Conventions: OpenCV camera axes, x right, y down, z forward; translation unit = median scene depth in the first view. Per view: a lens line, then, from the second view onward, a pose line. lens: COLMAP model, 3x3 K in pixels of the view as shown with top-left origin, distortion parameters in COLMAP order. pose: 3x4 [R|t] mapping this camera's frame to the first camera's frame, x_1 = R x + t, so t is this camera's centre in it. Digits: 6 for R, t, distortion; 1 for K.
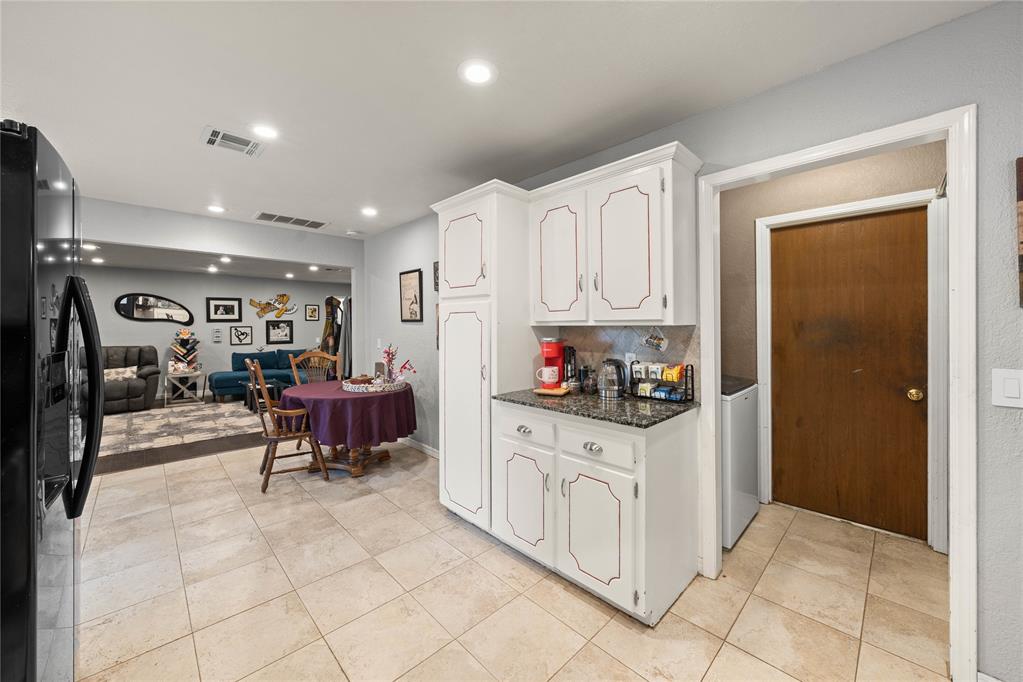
lens RADIAL K [[383.1, 0, 510.0], [0, 383.1, 326.5], [0, 0, 1]] dist [-0.001665, -0.000229]
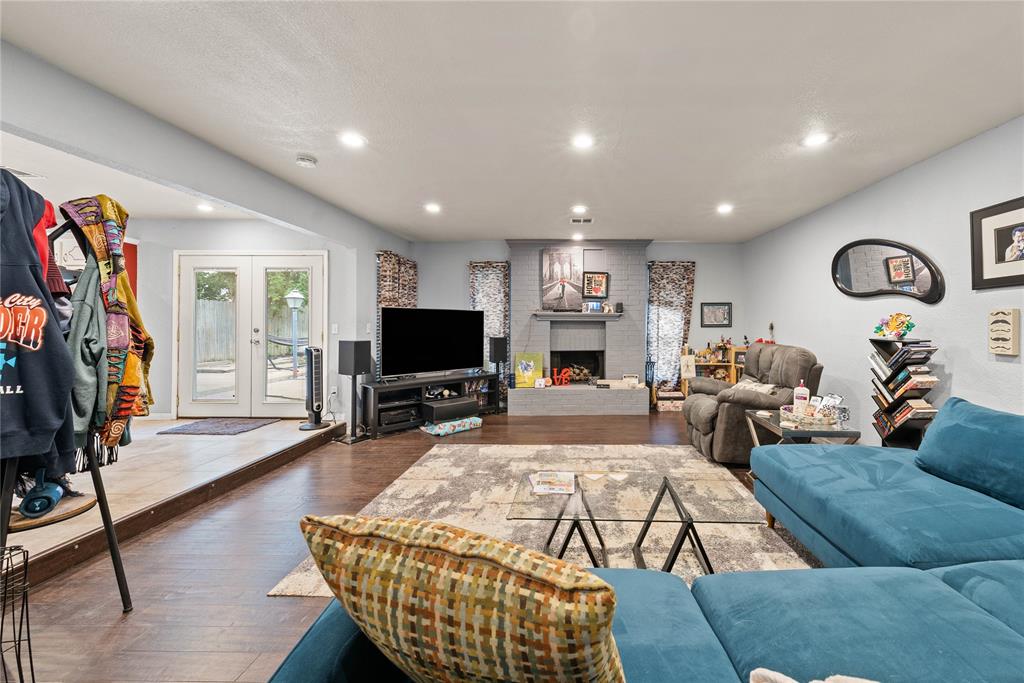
lens RADIAL K [[384.8, 0, 571.0], [0, 384.8, 322.3], [0, 0, 1]] dist [-0.000616, -0.000045]
pose [[-0.698989, -0.004984, -0.715115, -0.368406], [-0.002763, 0.999987, -0.004269, 0.018540], [0.715127, -0.001008, -0.698994, 1.077719]]
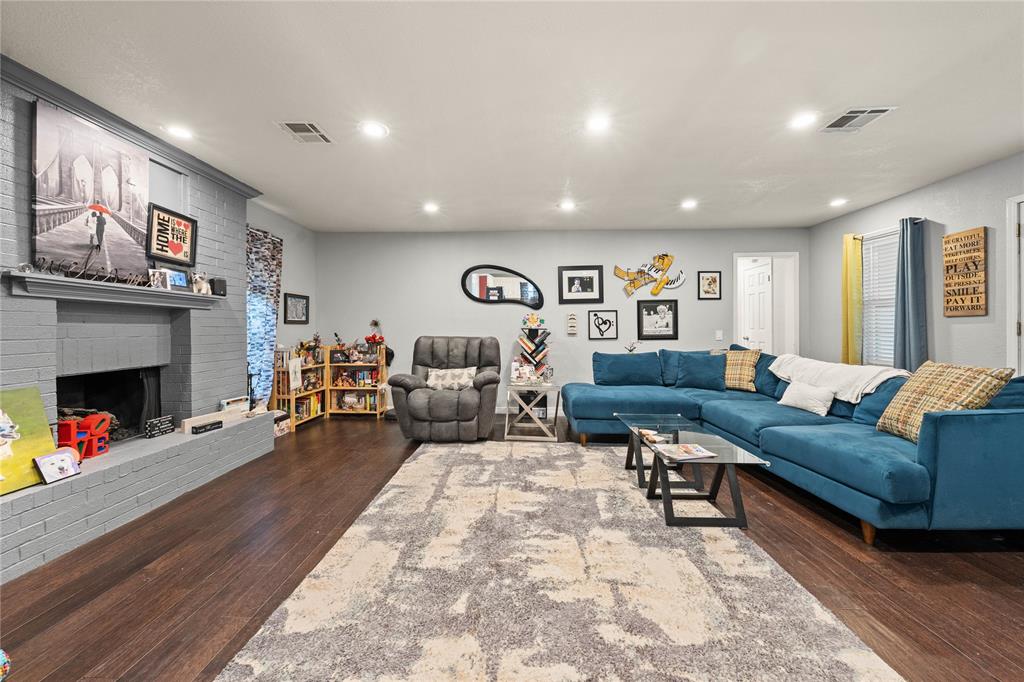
lens RADIAL K [[353.1, 0, 510.1], [0, 353.1, 330.2], [0, 0, 1]] dist [-0.001540, -0.000118]
pose [[0.696956, -0.002923, -0.717108, -0.454906], [0.003053, 0.999995, -0.001110, 0.037362], [0.717108, -0.001416, 0.696961, 0.565301]]
